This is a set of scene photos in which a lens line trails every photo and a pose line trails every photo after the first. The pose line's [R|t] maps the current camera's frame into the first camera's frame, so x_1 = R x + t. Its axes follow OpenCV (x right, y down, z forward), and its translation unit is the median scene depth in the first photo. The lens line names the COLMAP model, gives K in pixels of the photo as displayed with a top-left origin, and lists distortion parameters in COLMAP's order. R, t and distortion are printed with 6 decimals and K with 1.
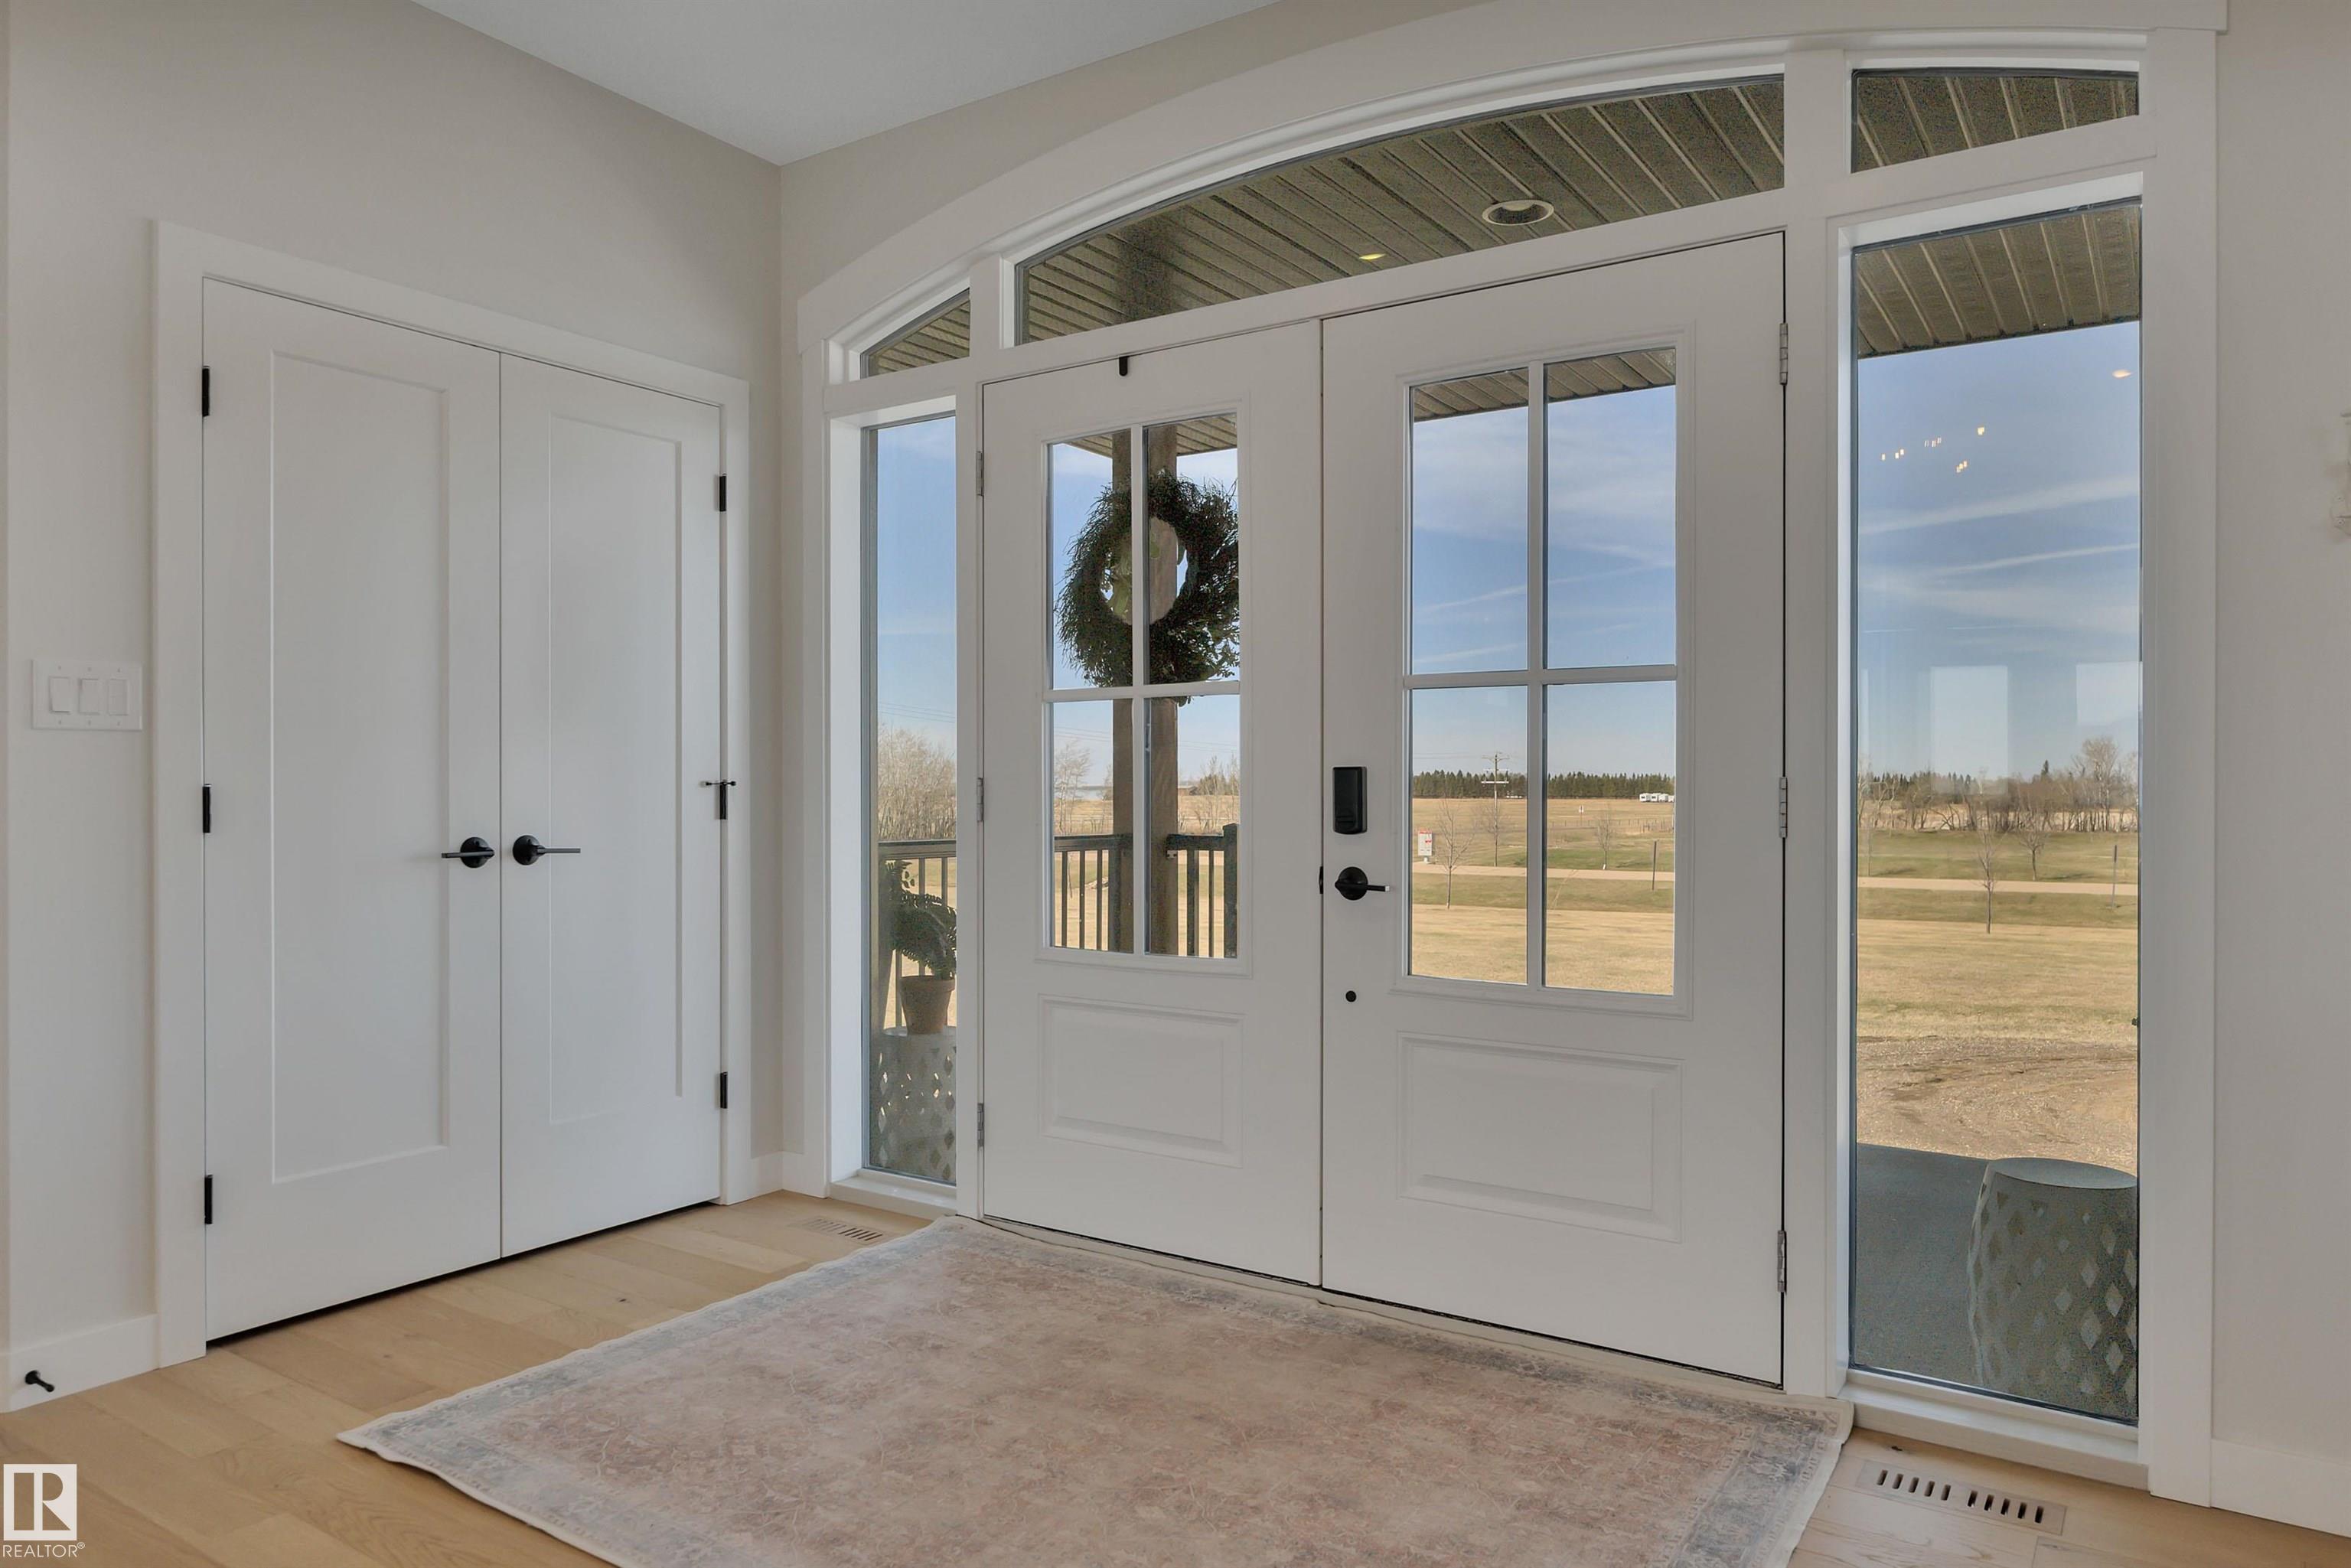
lens RADIAL K [[1474.3, 0, 1131.5], [0, 1474.3, 790.5], [0, 0, 1]] dist [-0.005167, -0.000593]
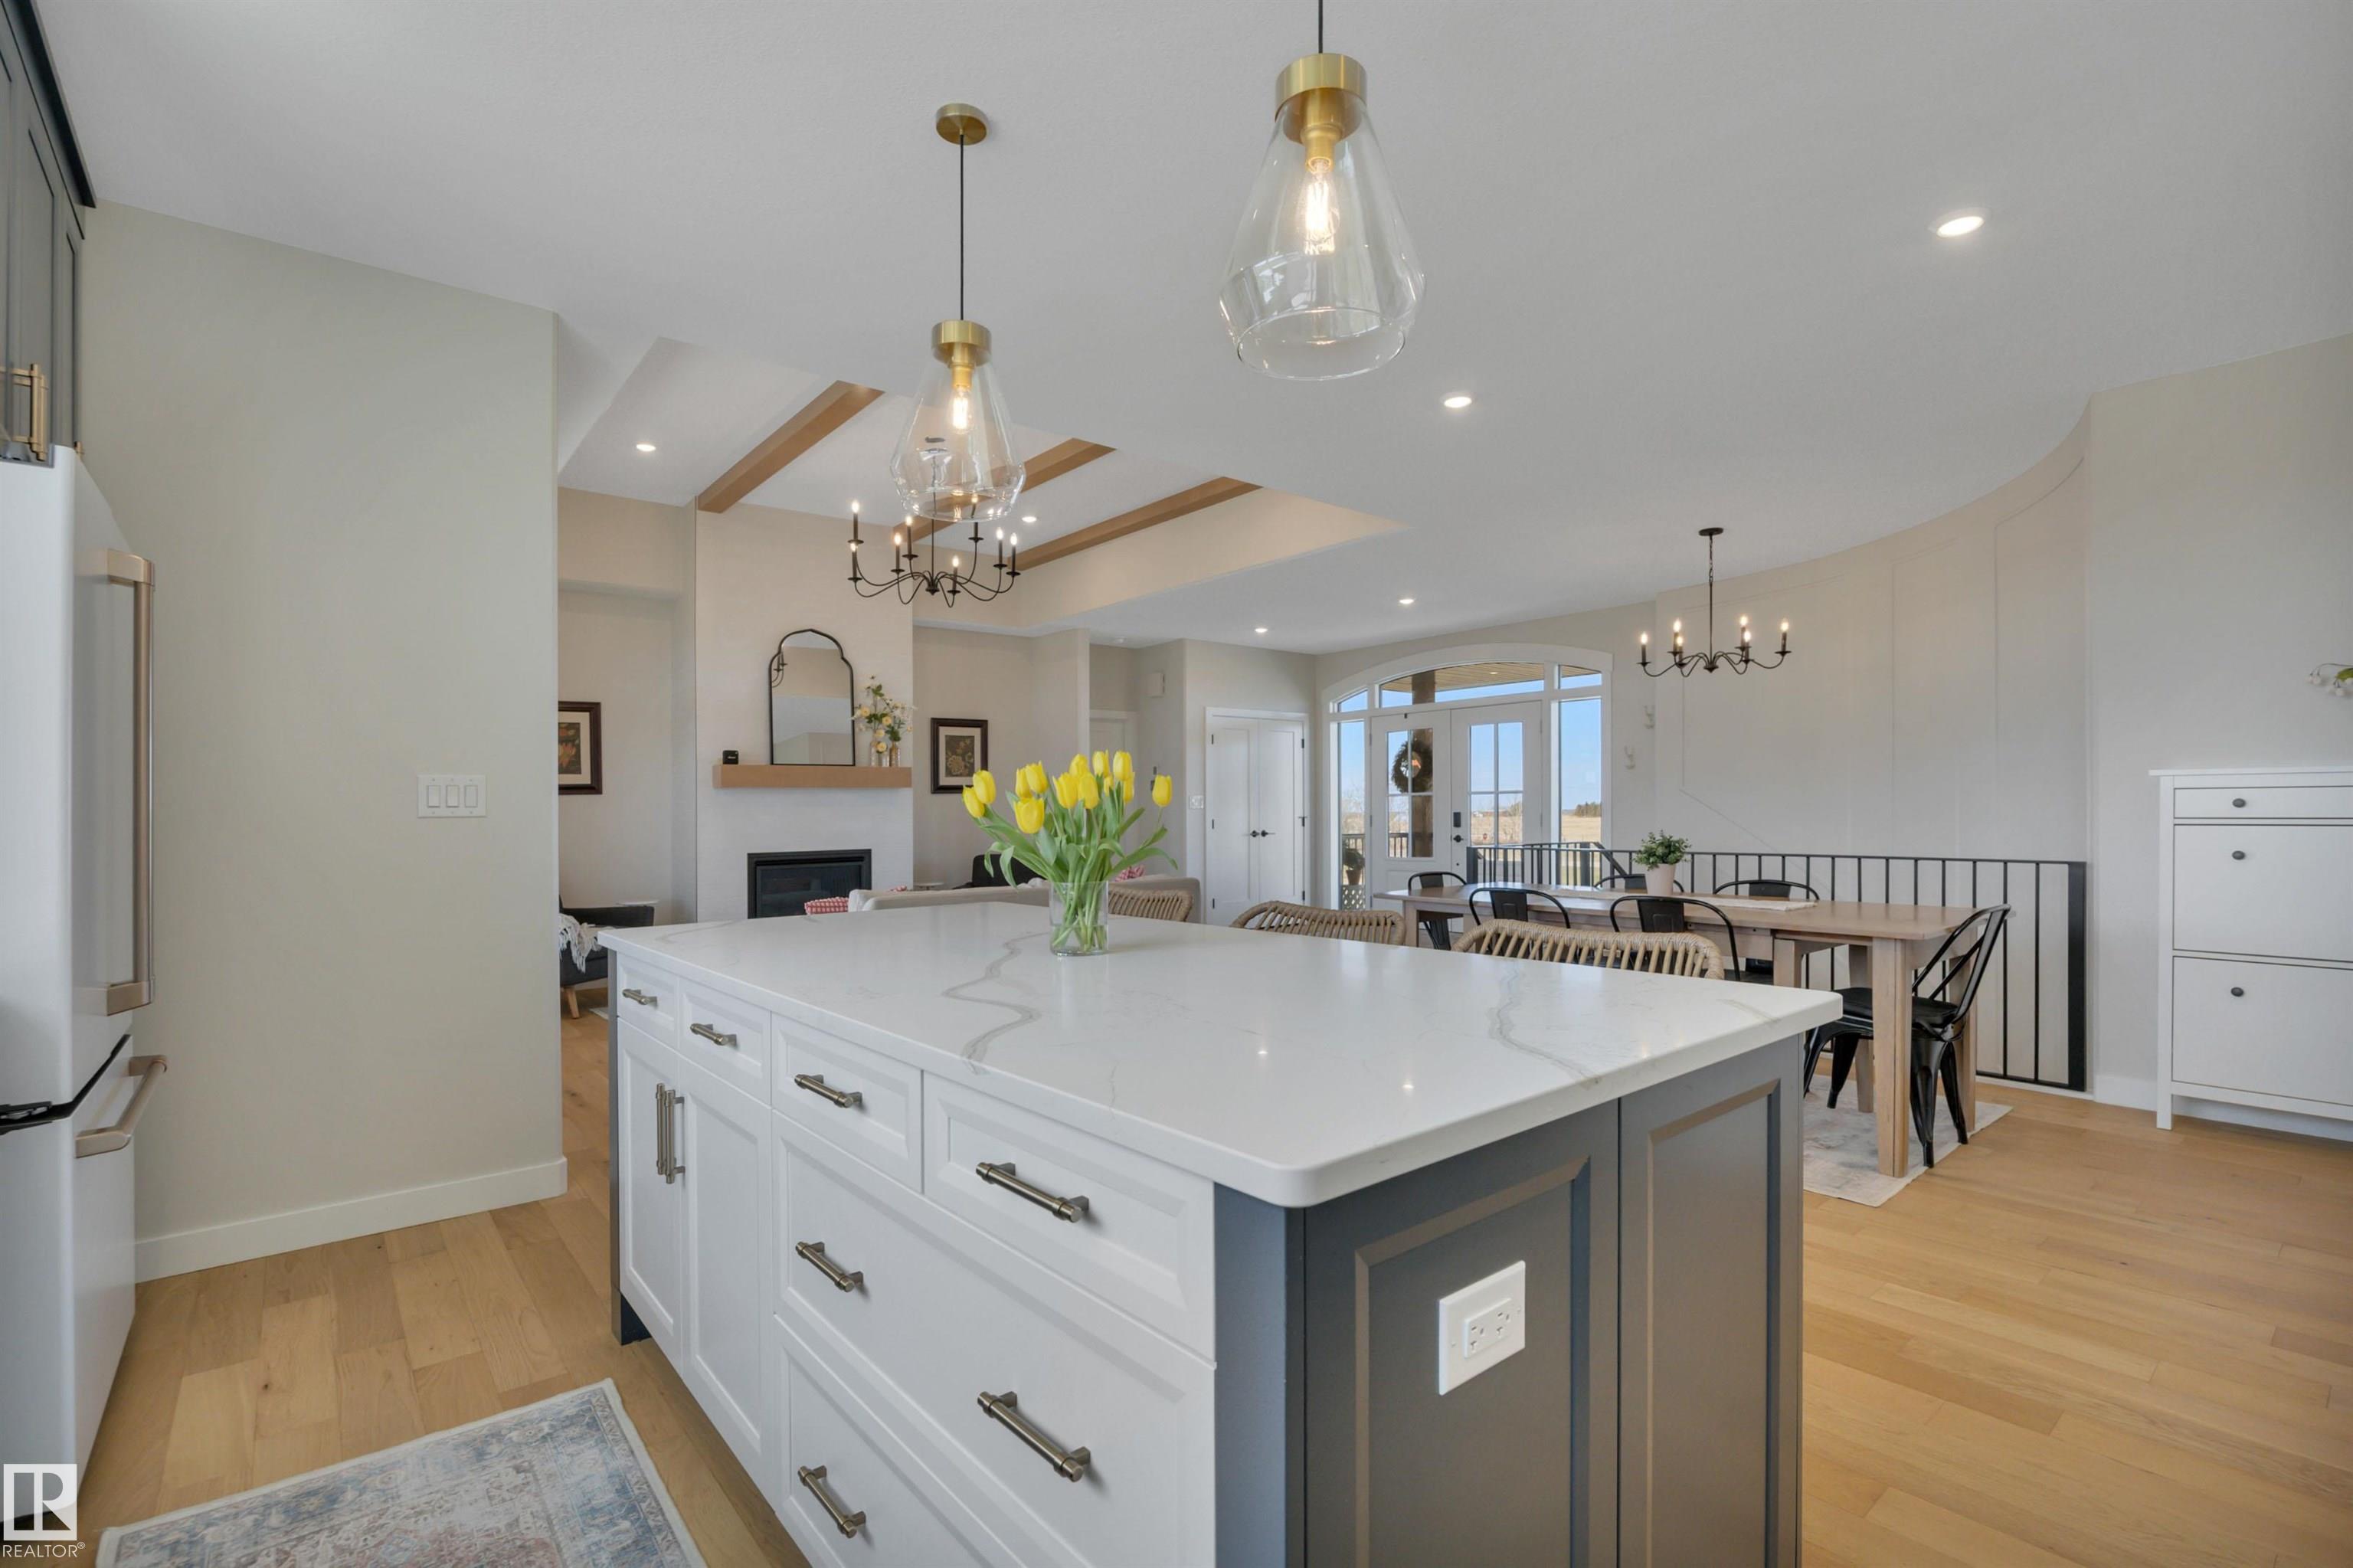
lens RADIAL K [[1070.8, 0, 1166.9], [0, 1070.8, 783.5], [0, 0, 1]] dist [0.000509, 0.000093]
pose [[0.965910, -0.018765, -0.258197, 0.116863], [0.011093, 0.999453, -0.031140, -0.010597], [0.258641, 0.027215, 0.965590, -1.987882]]
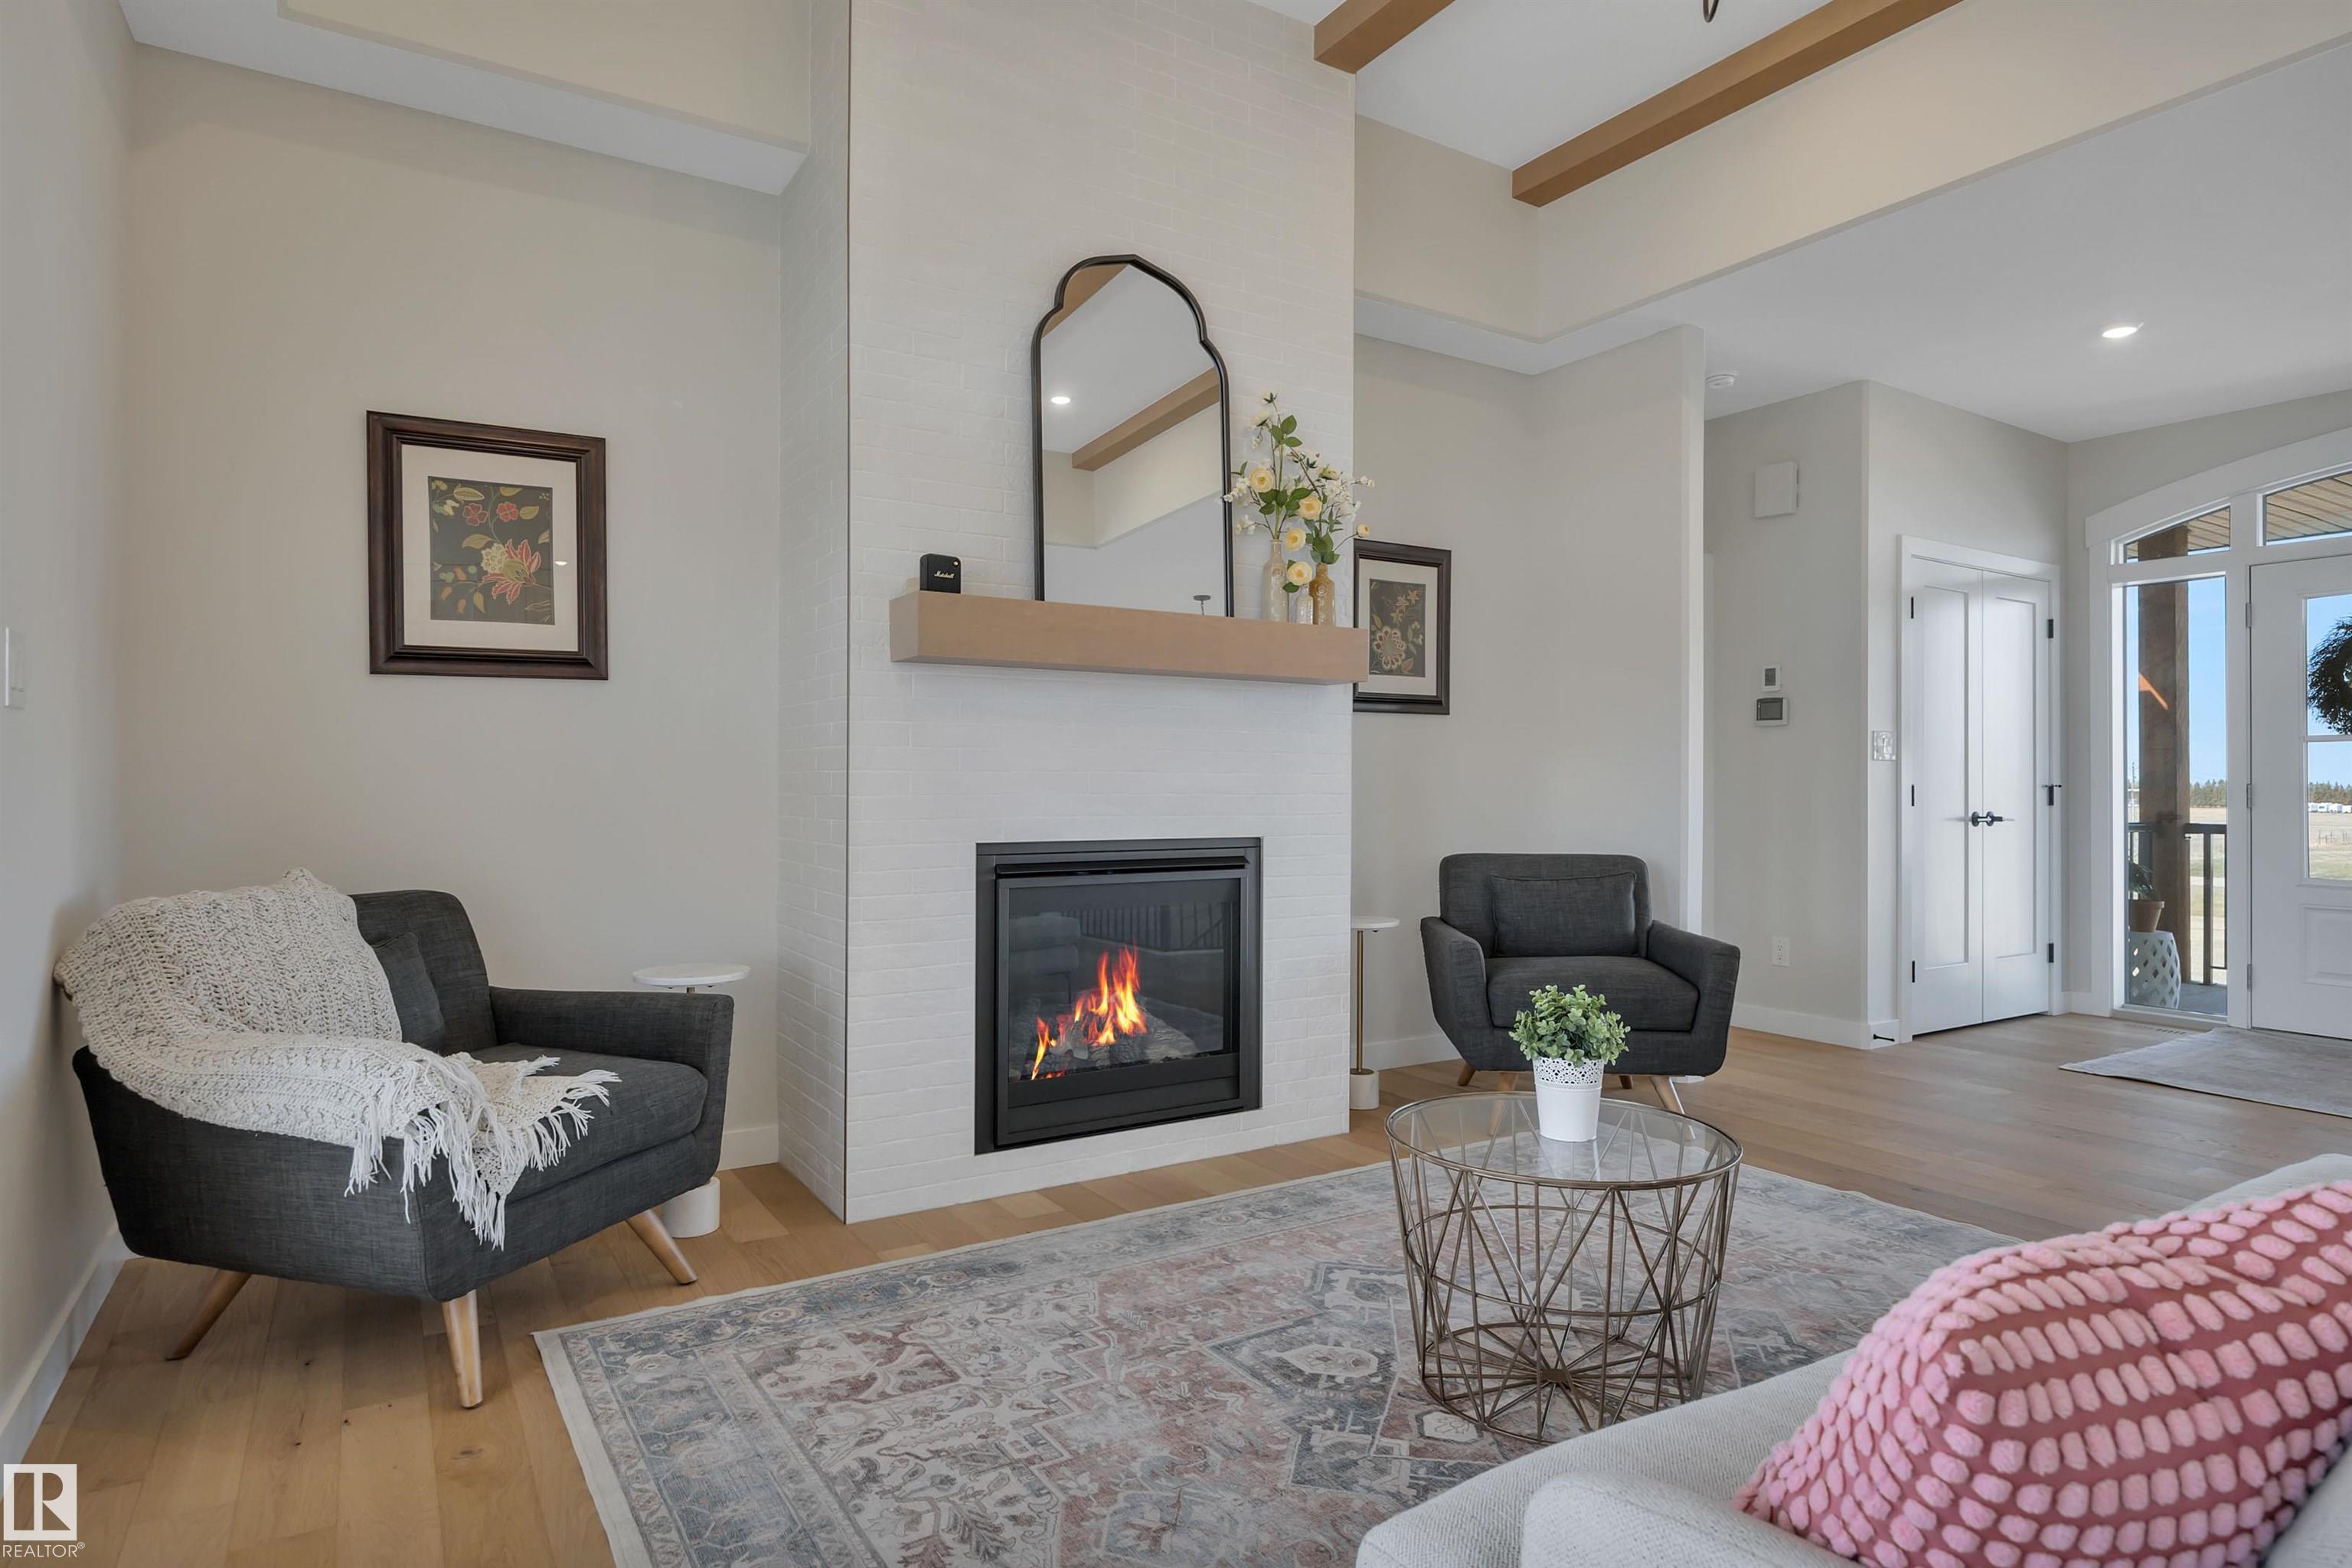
lens RADIAL K [[1295.8, 0, 1176.1], [0, 1295.8, 782.6], [0, 0, 1]] dist [-0.004243, -0.000398]
pose [[0.927781, 0.005410, -0.373087, -0.743130], [-0.008808, 0.999934, -0.007403, 0.013832], [0.373022, 0.010155, 0.927767, -0.979028]]
